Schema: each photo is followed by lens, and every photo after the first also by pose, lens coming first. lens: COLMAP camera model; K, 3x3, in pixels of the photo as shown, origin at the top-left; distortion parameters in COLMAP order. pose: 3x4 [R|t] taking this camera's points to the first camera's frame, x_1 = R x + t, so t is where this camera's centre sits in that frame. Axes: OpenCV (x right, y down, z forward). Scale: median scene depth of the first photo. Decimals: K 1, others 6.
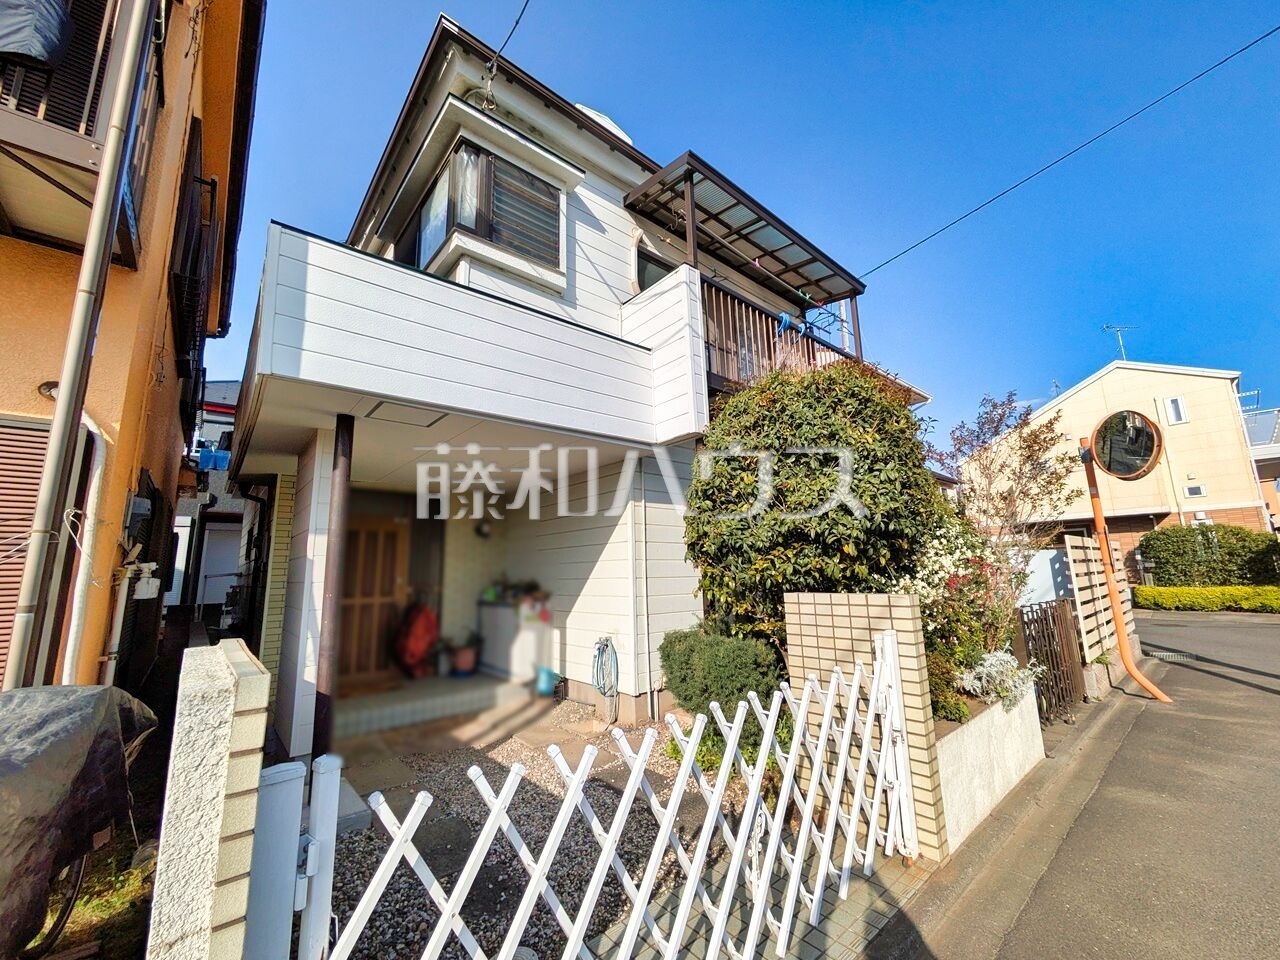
lens RADIAL K [[505.2, 0, 640.7], [0, 505.2, 479.8], [0, 0, 1]] dist [-0.003122, 0.001782]
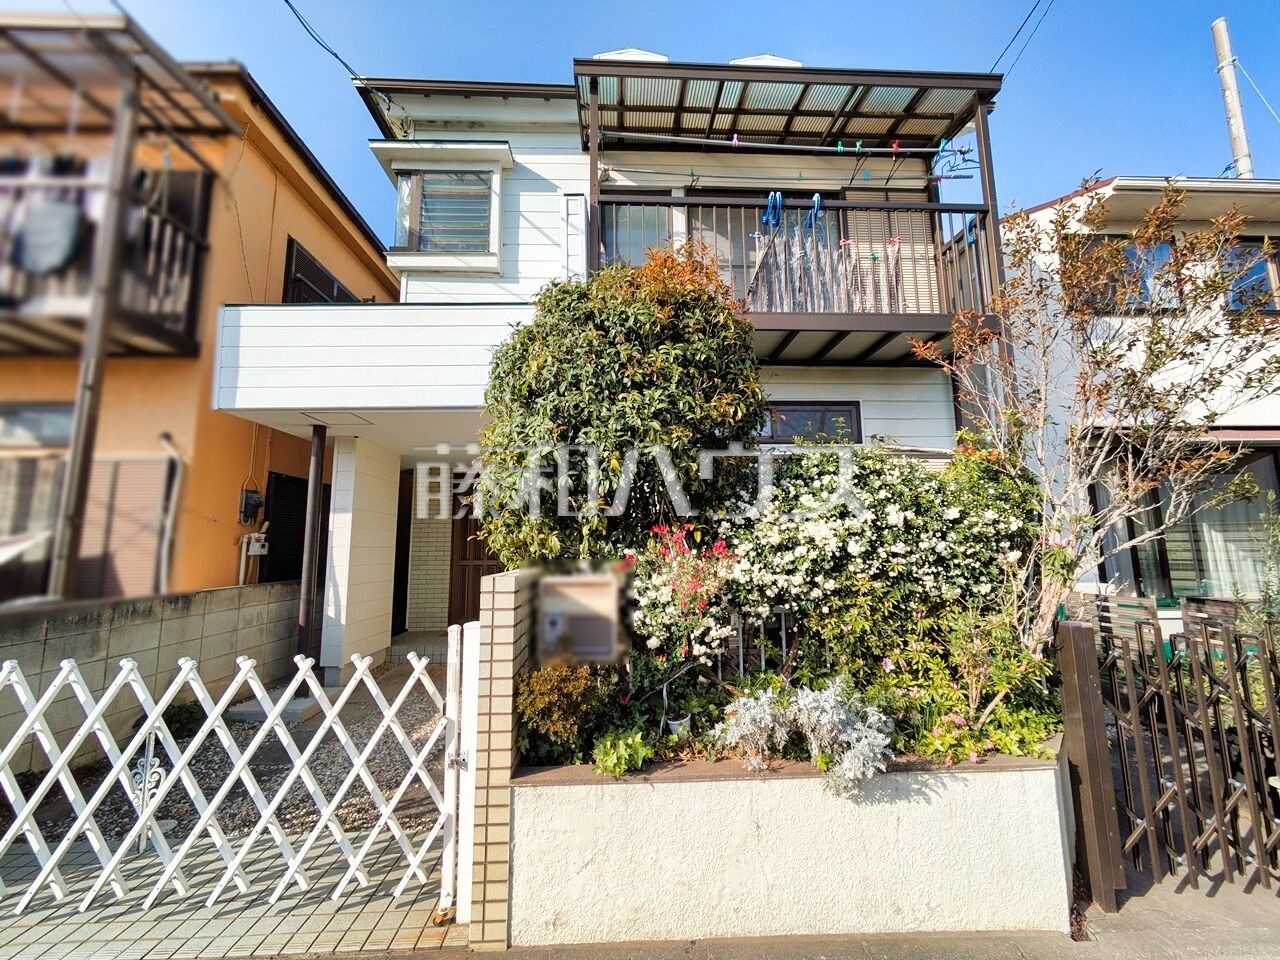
lens RADIAL K [[505.2, 0, 643.2], [0, 505.2, 480.6], [0, 0, 1]] dist [-0.003122, 0.001782]
pose [[0.780923, -0.064932, -0.621244, 0.690009], [0.102274, 0.994451, 0.024623, 0.056299], [0.616198, -0.082766, 0.783230, 0.343002]]
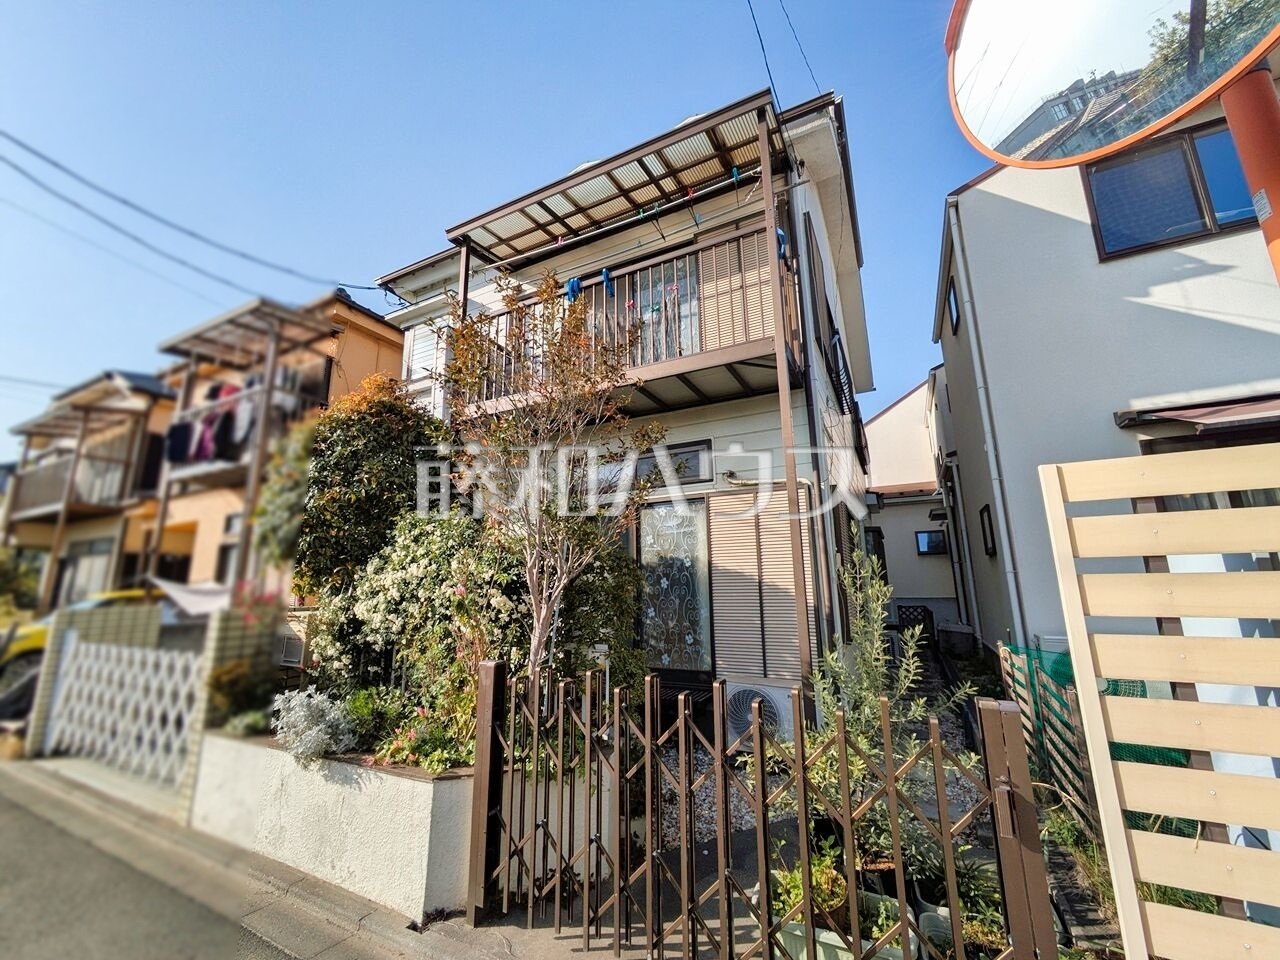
lens RADIAL K [[505.2, 0, 643.9], [0, 505.2, 478.8], [0, 0, 1]] dist [-0.003122, 0.001782]
pose [[0.375888, -0.171959, -0.910570, 1.278648], [0.172098, 0.978491, -0.113743, 0.139516], [0.910544, -0.113952, 0.397397, 0.900883]]
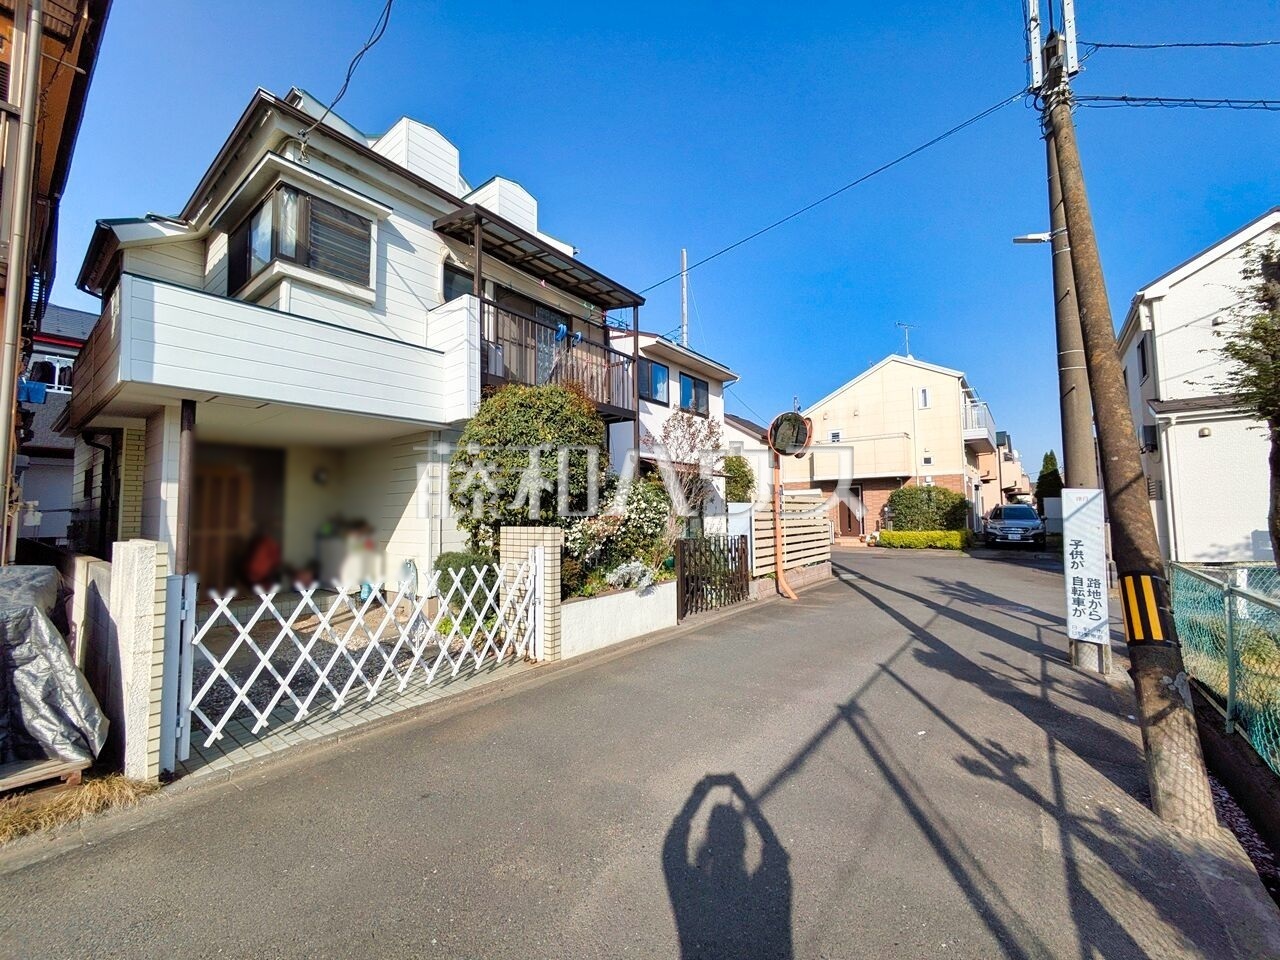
lens RADIAL K [[505.2, 0, 638.4], [0, 505.2, 481.3], [0, 0, 1]] dist [-0.003122, 0.001782]
pose [[0.979323, 0.028589, 0.200272, 0.276079], [-0.050963, 0.992901, 0.107470, -0.087509], [-0.195778, -0.115454, 0.973828, -0.481342]]
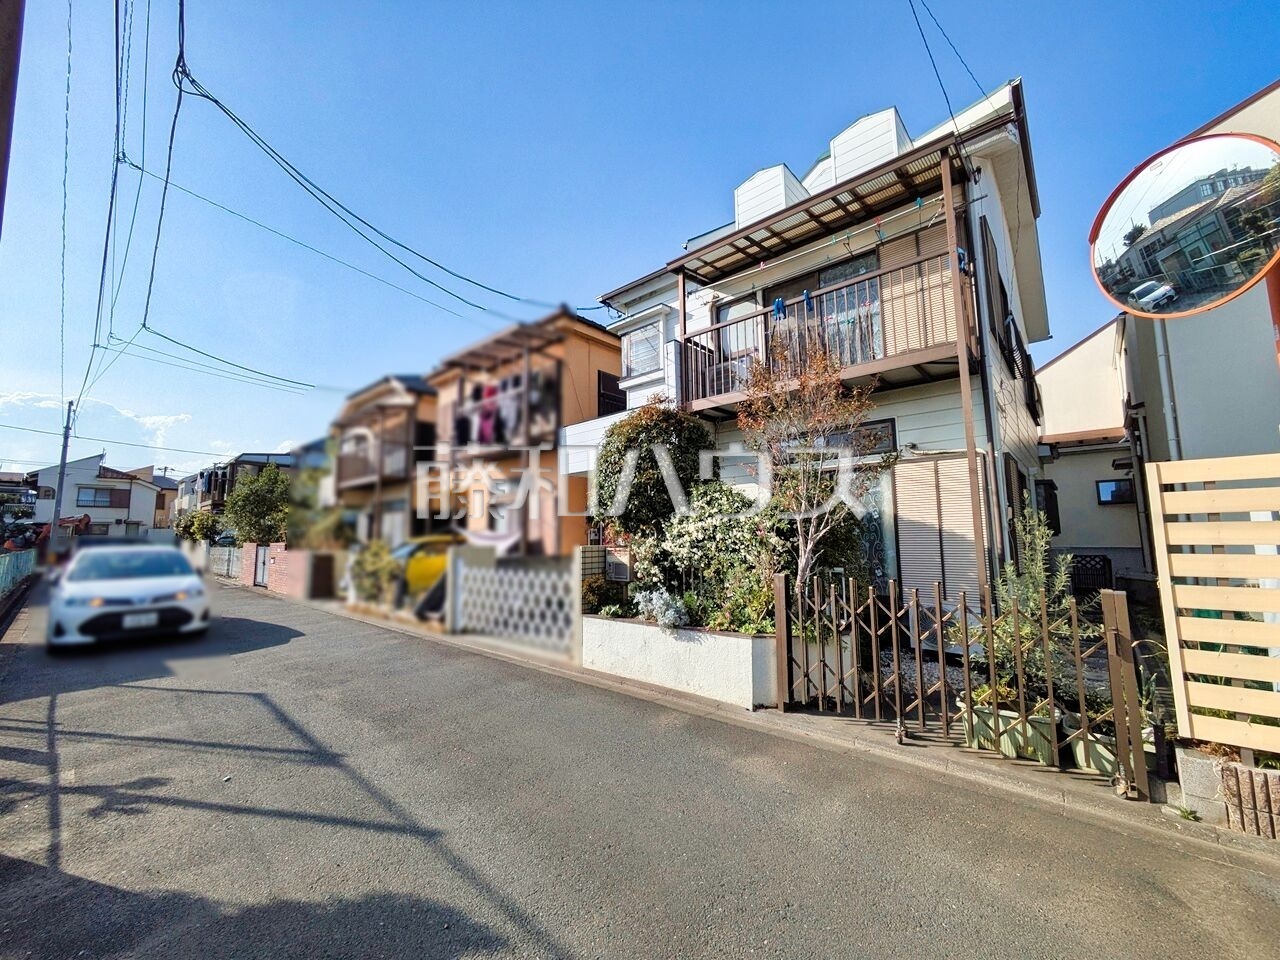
lens RADIAL K [[505.2, 0, 645.1], [0, 505.2, 481.6], [0, 0, 1]] dist [-0.003122, 0.001782]
pose [[0.134197, -0.085203, -0.987285, 1.583497], [0.185941, 0.980766, -0.059366, 0.084629], [0.973354, -0.175610, 0.147459, 0.601957]]
